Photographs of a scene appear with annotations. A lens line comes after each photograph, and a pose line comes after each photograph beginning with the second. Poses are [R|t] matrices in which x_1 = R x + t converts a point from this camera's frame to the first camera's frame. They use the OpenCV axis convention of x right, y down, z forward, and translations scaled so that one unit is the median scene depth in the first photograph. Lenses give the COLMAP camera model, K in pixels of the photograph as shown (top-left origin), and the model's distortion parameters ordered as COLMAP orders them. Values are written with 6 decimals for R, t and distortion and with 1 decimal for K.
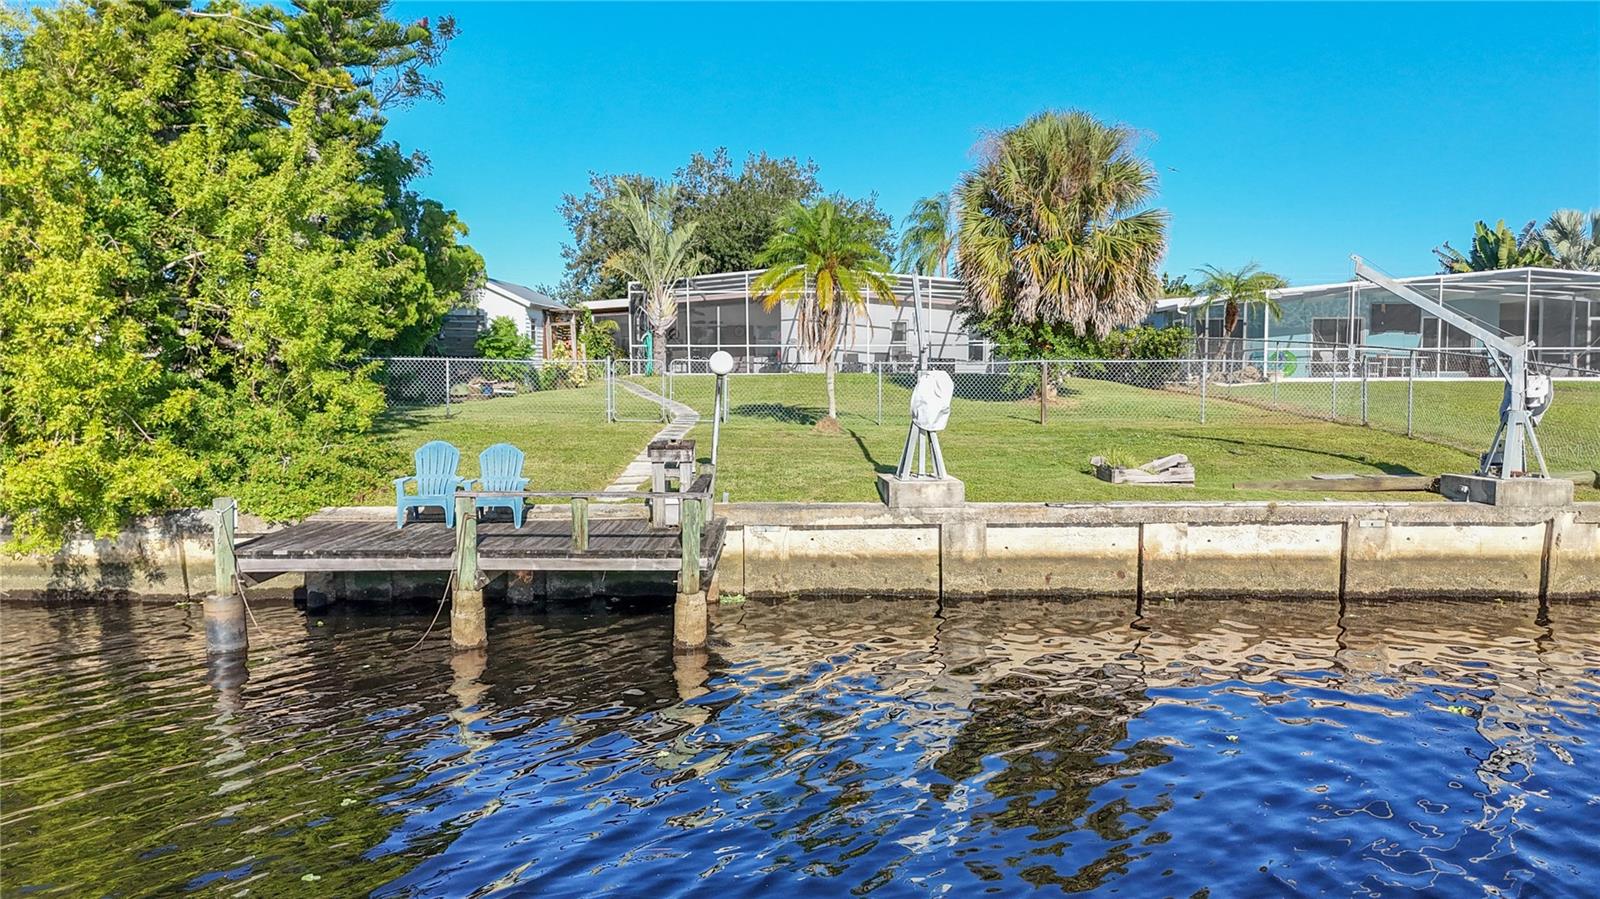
lens RADIAL K [[1177.5, 0, 800.0], [0, 1177.5, 449.5], [0, 0, 1]] dist [0.077487, -0.092902]
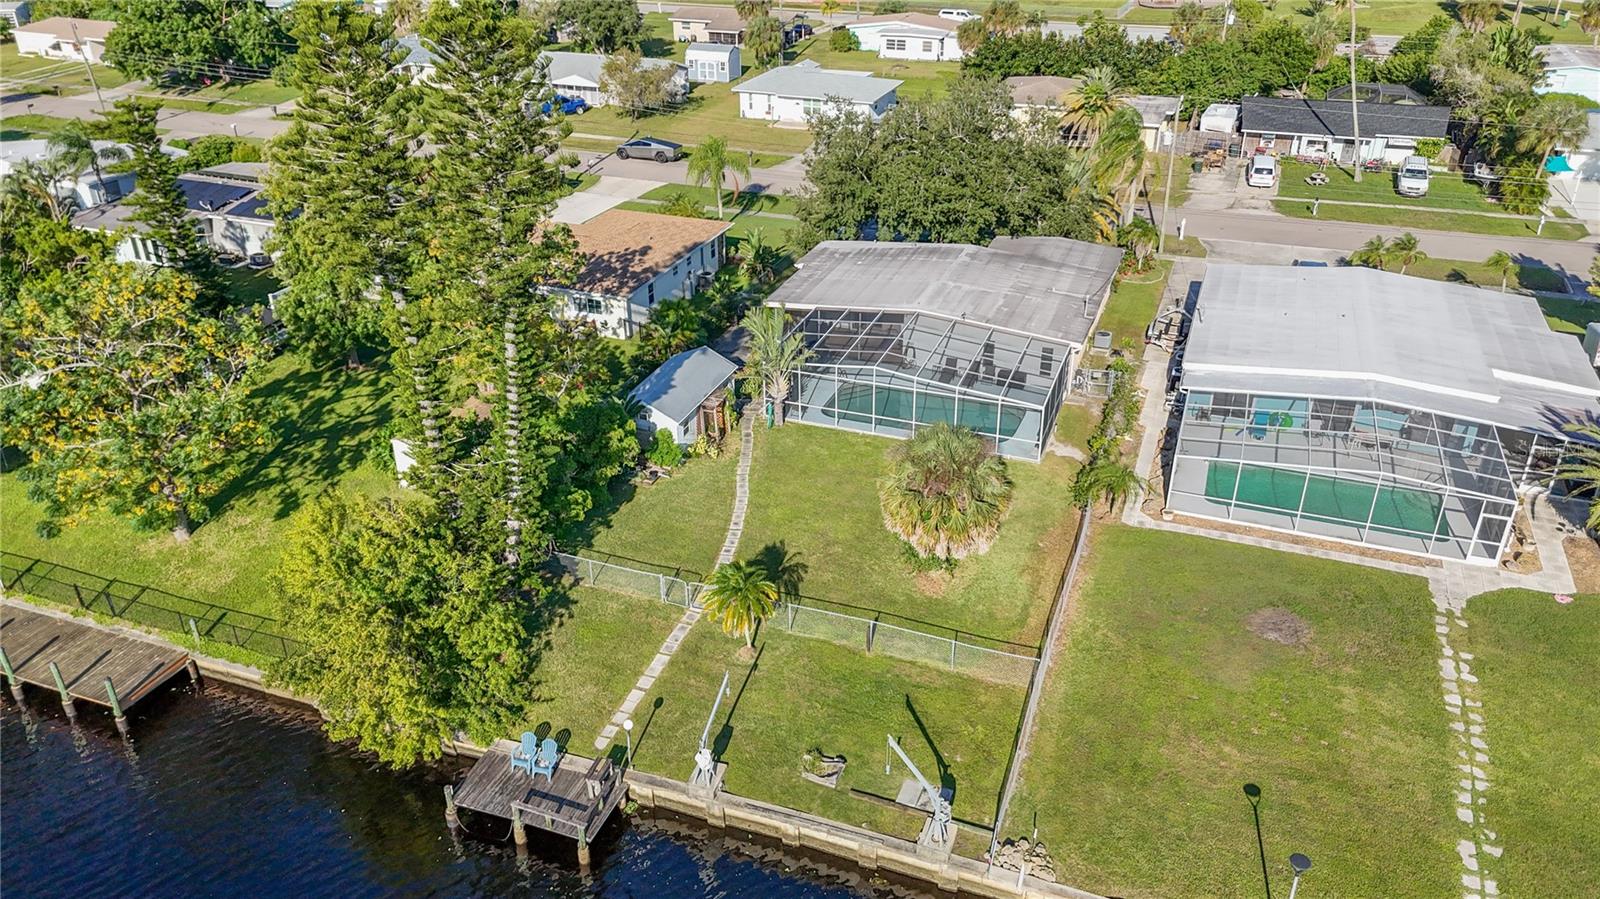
lens RADIAL K [[1177.5, 0, 800.0], [0, 1177.5, 449.5], [0, 0, 1]] dist [0.077487, -0.092902]
pose [[0.934305, 0.155064, -0.320981, 0.973444], [-0.006704, 0.907918, 0.419094, -1.628343], [0.356411, -0.389410, 0.849312, -0.753548]]
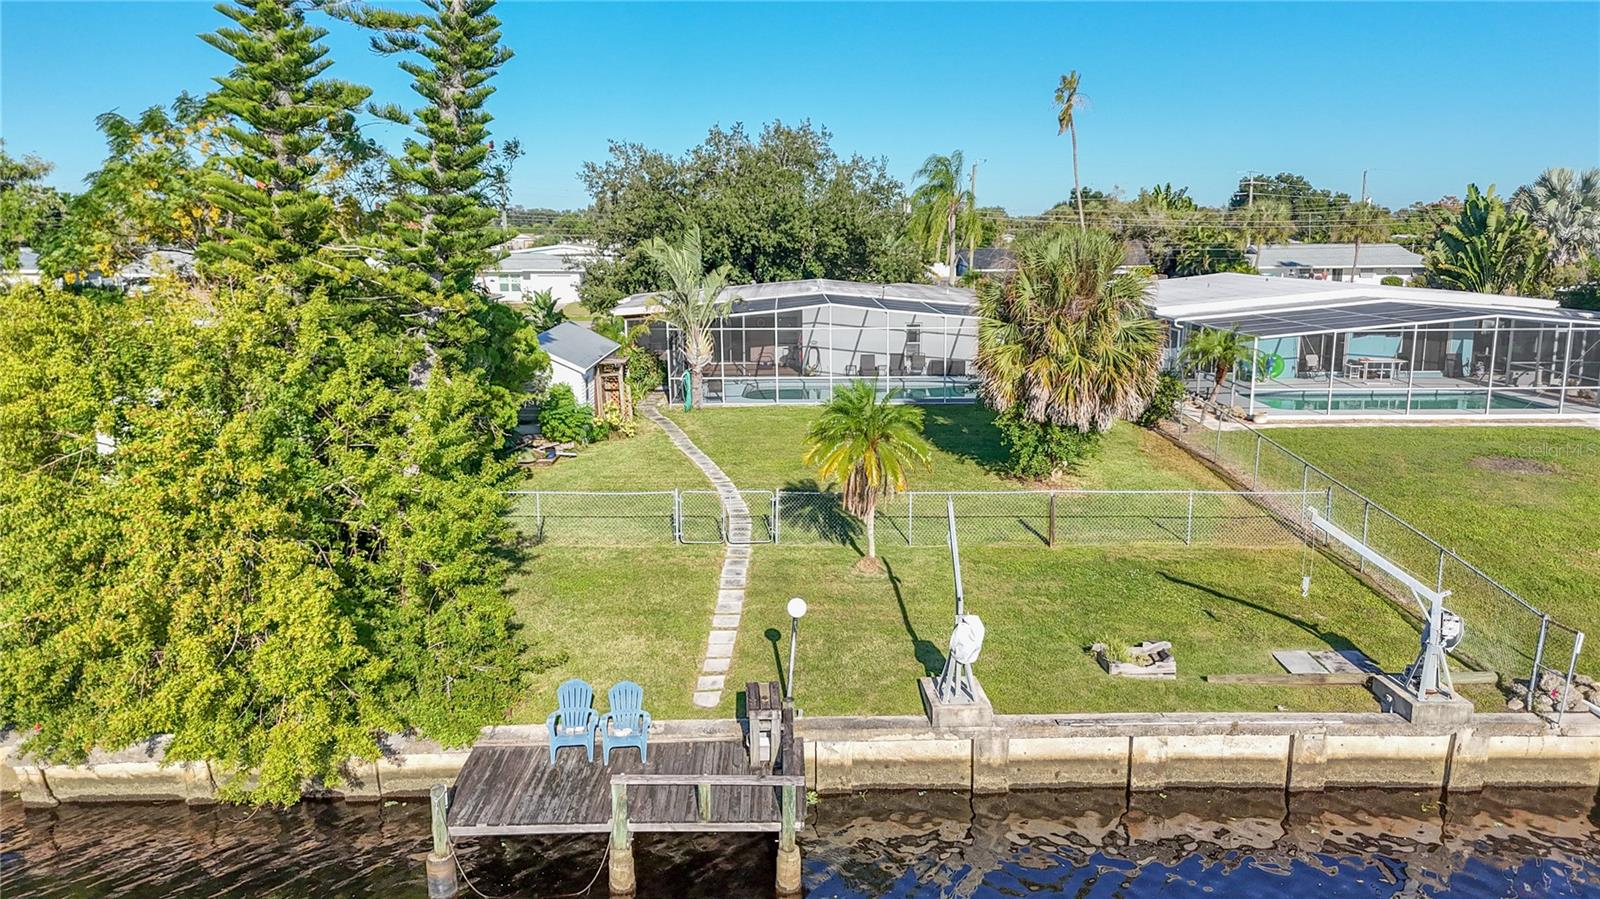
lens RADIAL K [[1177.5, 0, 800.0], [0, 1177.5, 449.5], [0, 0, 1]] dist [0.077487, -0.092902]
pose [[0.999981, -0.005659, 0.002577, -0.064333], [0.005284, 0.991821, 0.127524, -0.389823], [-0.003278, -0.127508, 0.991832, -0.207616]]
